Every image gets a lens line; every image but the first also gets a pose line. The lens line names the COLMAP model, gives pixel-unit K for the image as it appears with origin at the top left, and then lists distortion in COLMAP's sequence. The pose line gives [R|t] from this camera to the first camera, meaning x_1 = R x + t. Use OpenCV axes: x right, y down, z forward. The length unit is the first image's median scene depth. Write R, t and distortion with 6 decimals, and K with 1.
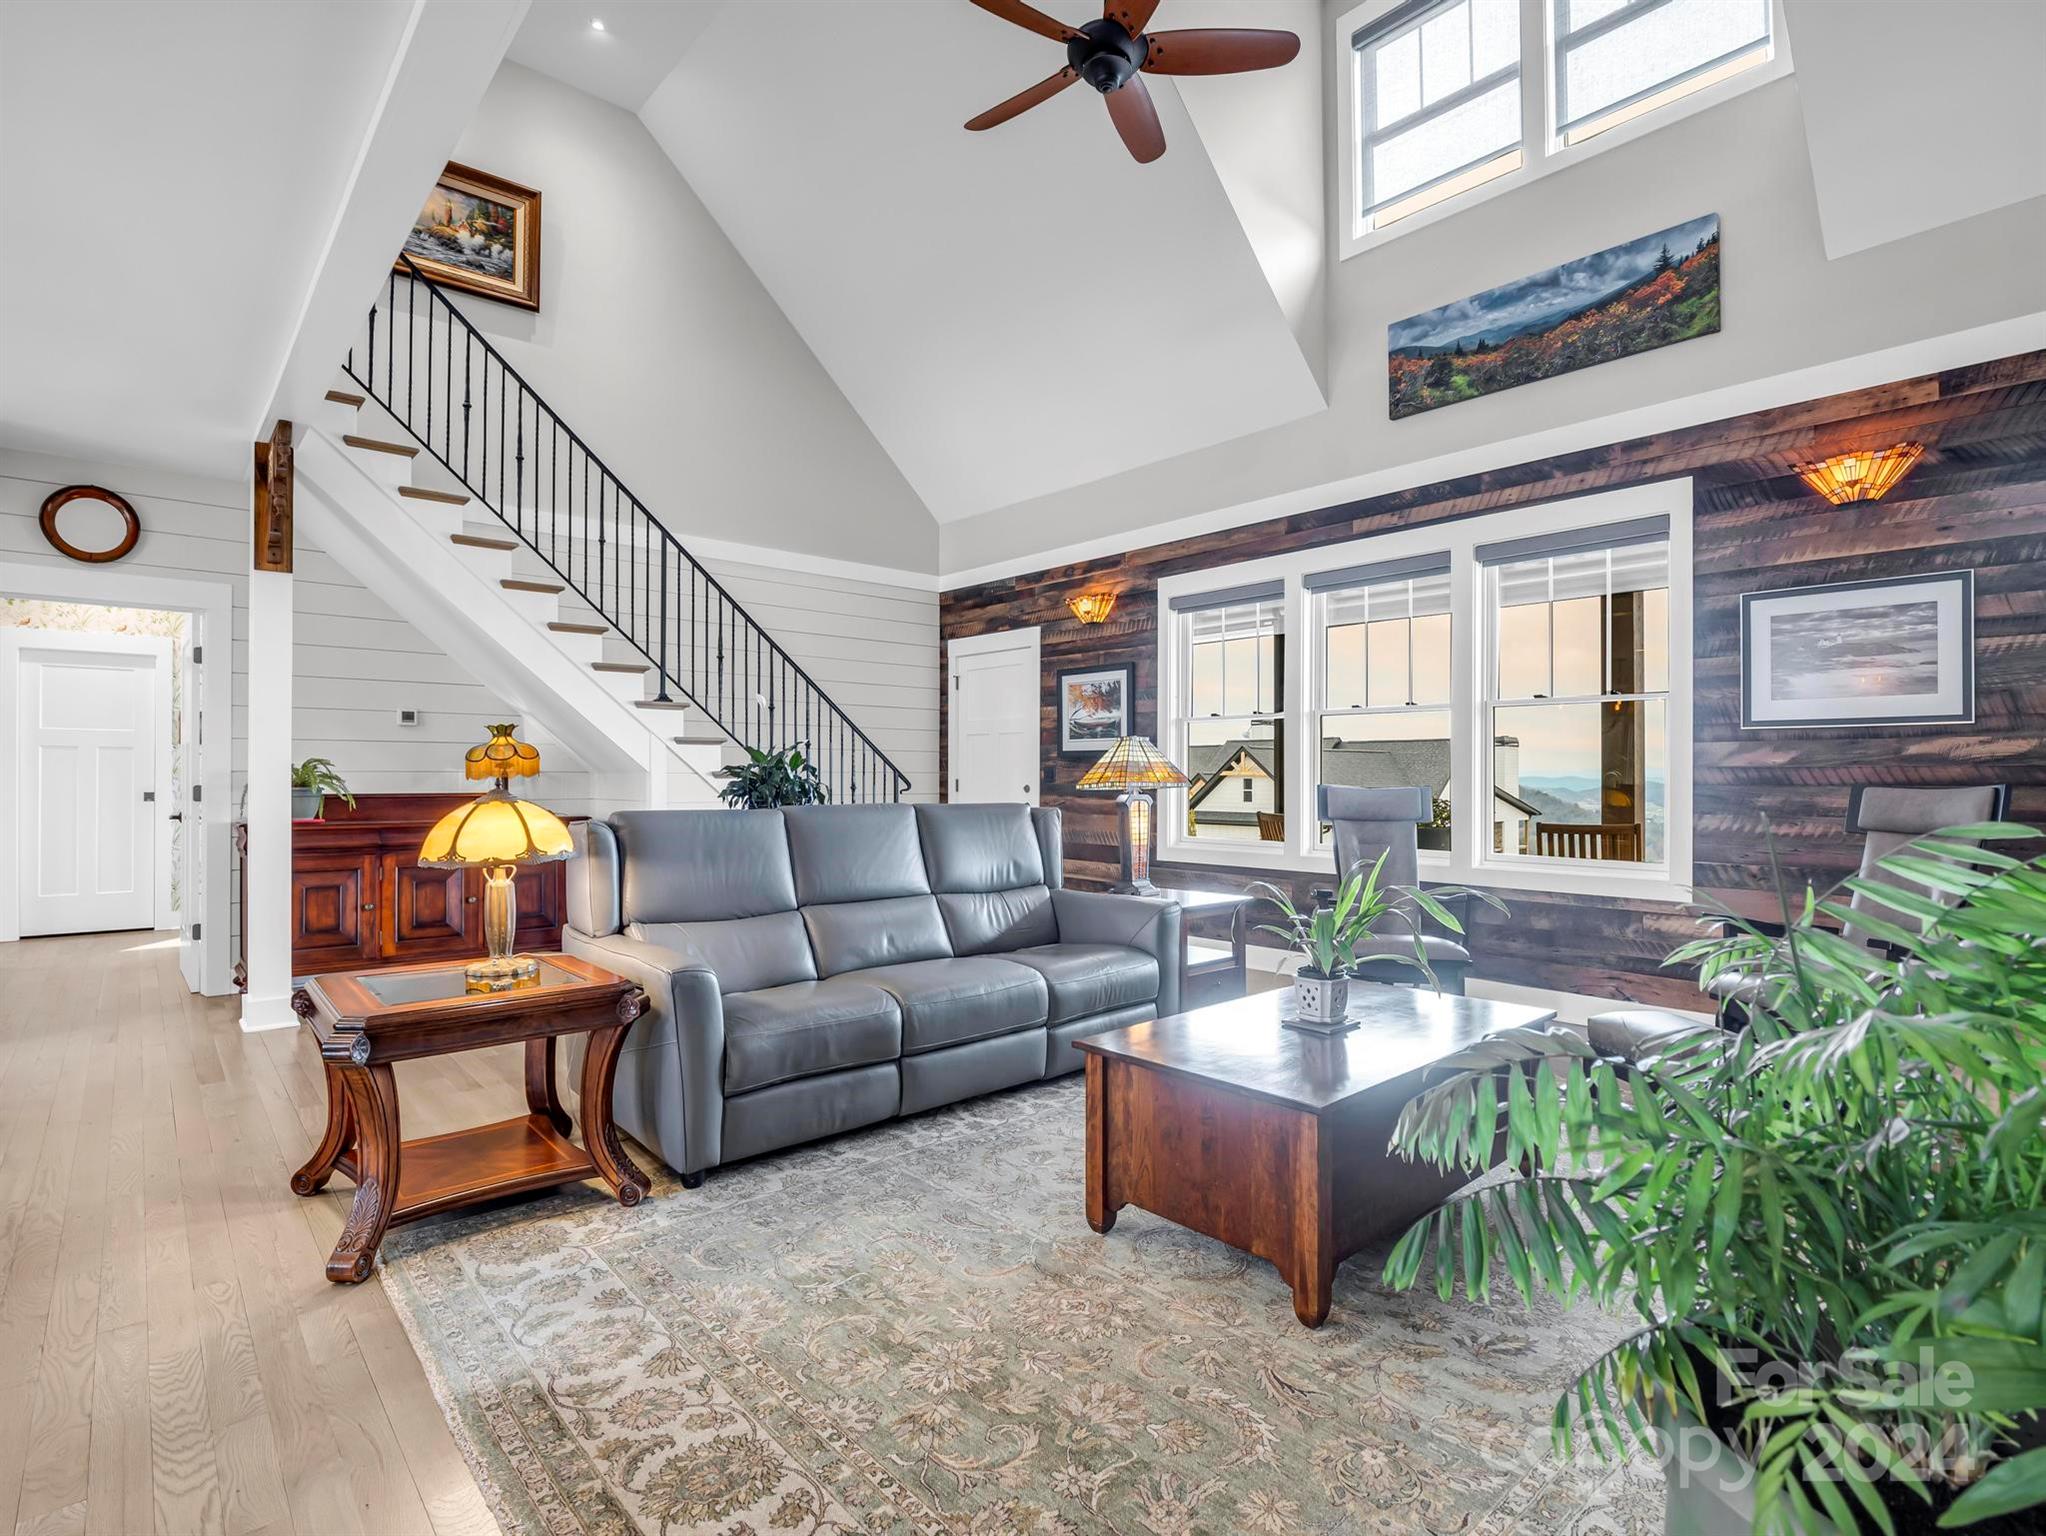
lens RADIAL K [[1013.6, 0, 1010.4], [0, 1013.6, 765.7], [0, 0, 1]] dist [-0.010561, -0.005764]
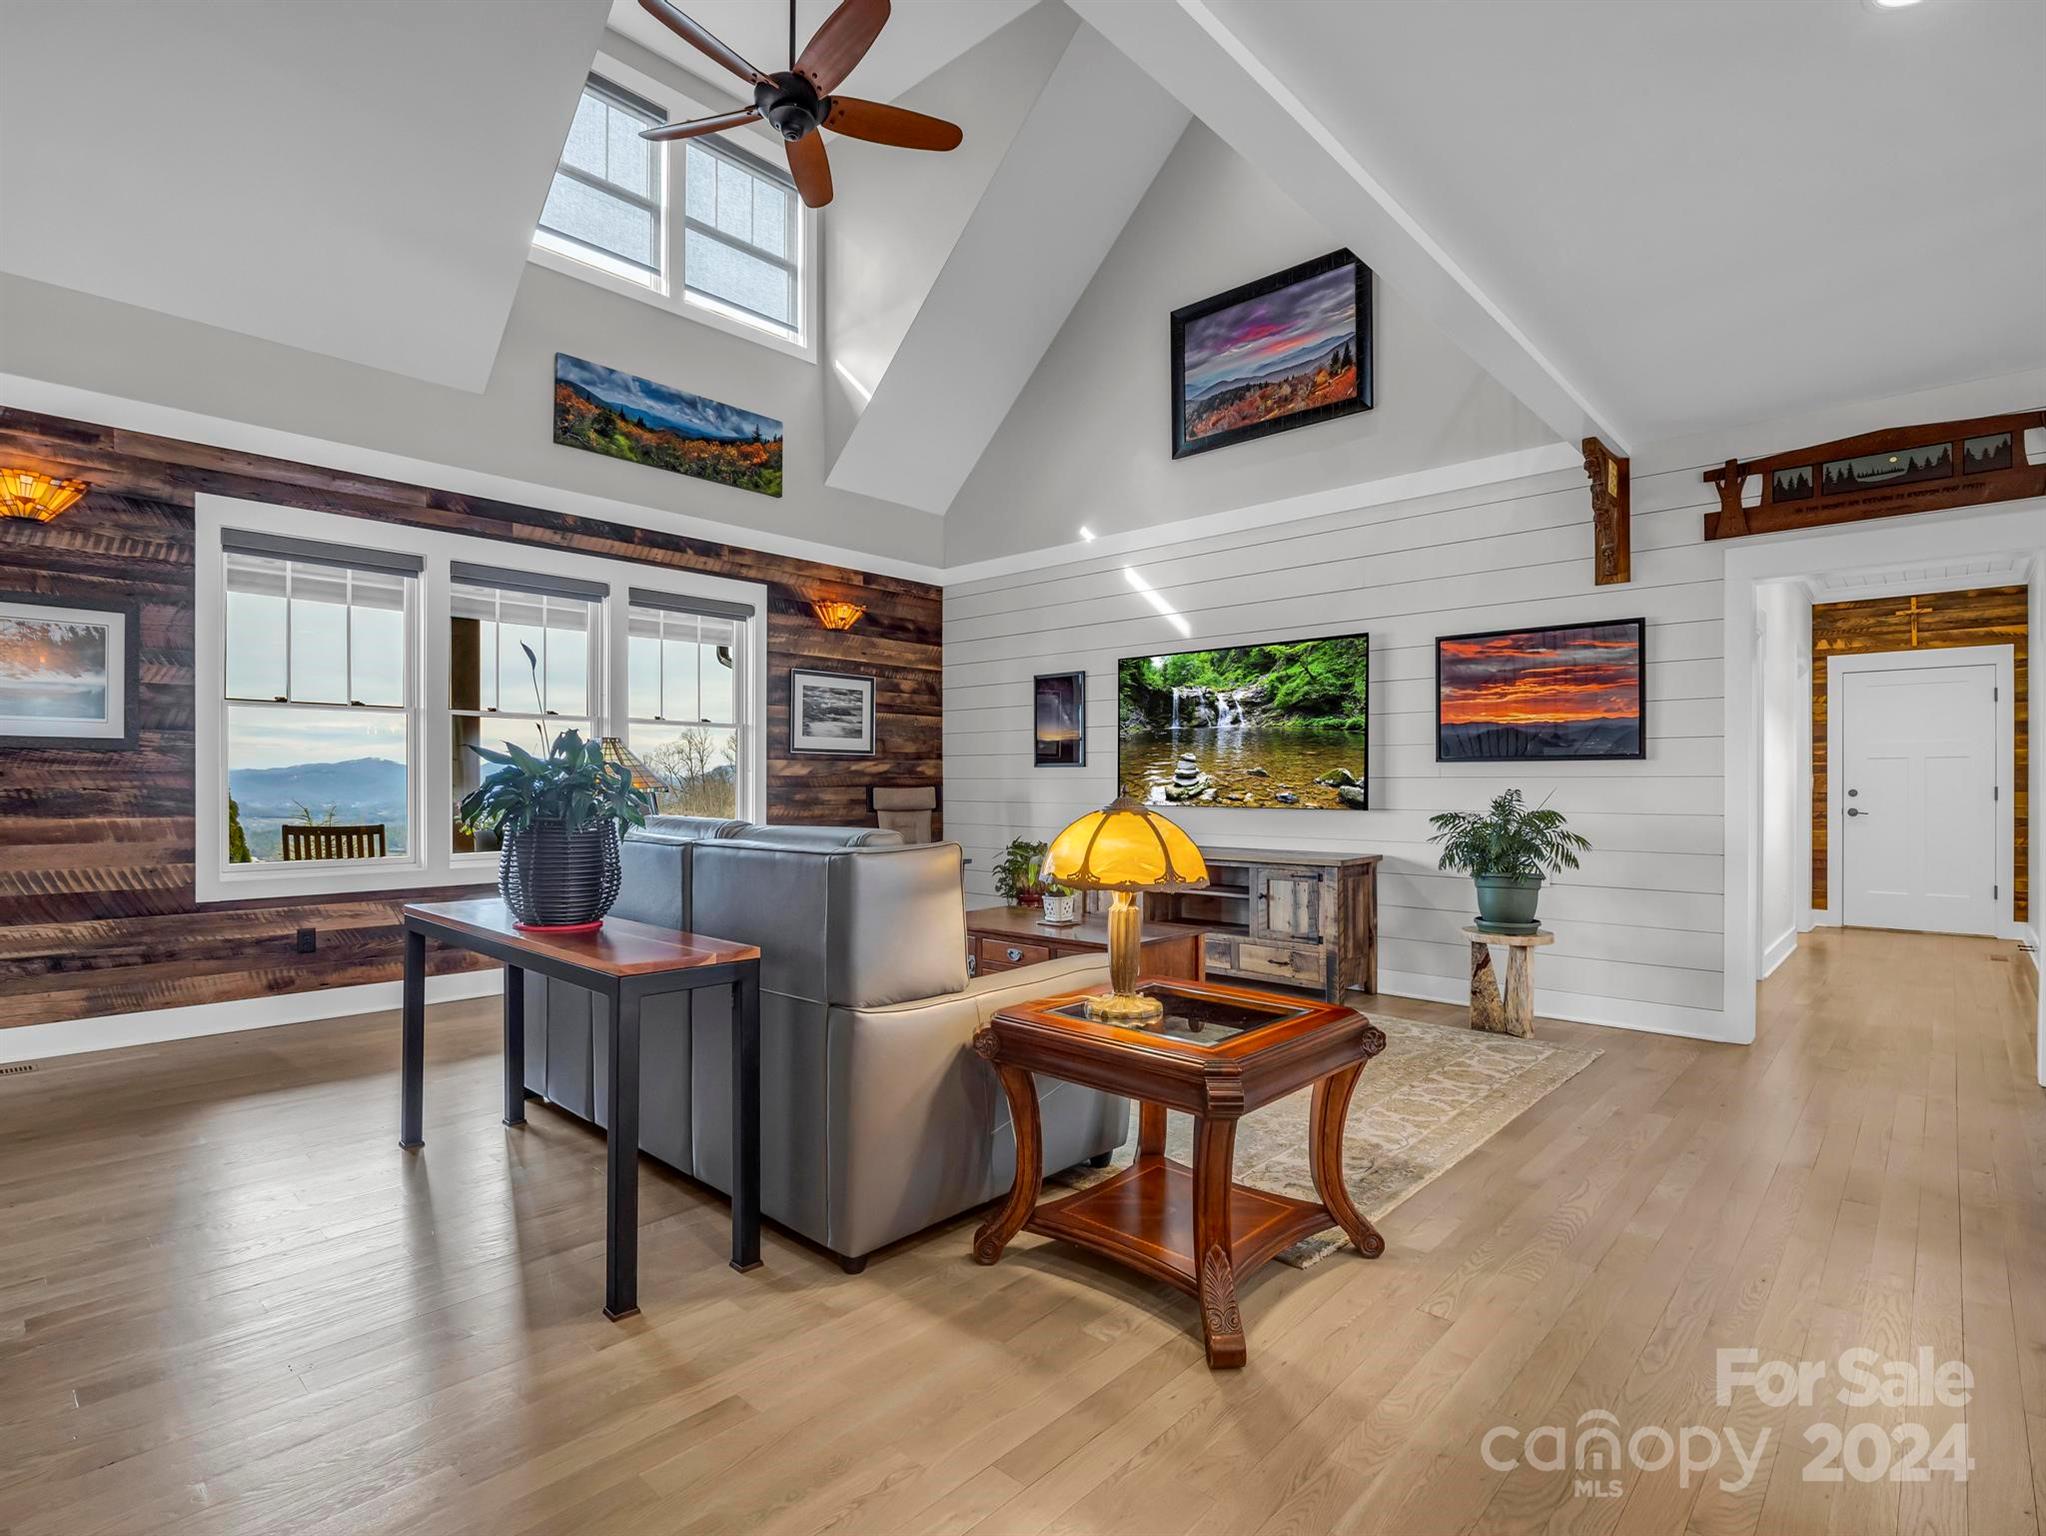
lens RADIAL K [[1013.6, 0, 997.0], [0, 1013.6, 784.0], [0, 0, 1]] dist [-0.010561, -0.005764]
pose [[-0.092574, -0.000966, 0.995705, -0.770220], [-0.012645, 0.999920, -0.000206, 0.008842], [-0.995625, -0.012610, -0.092579, 0.685059]]
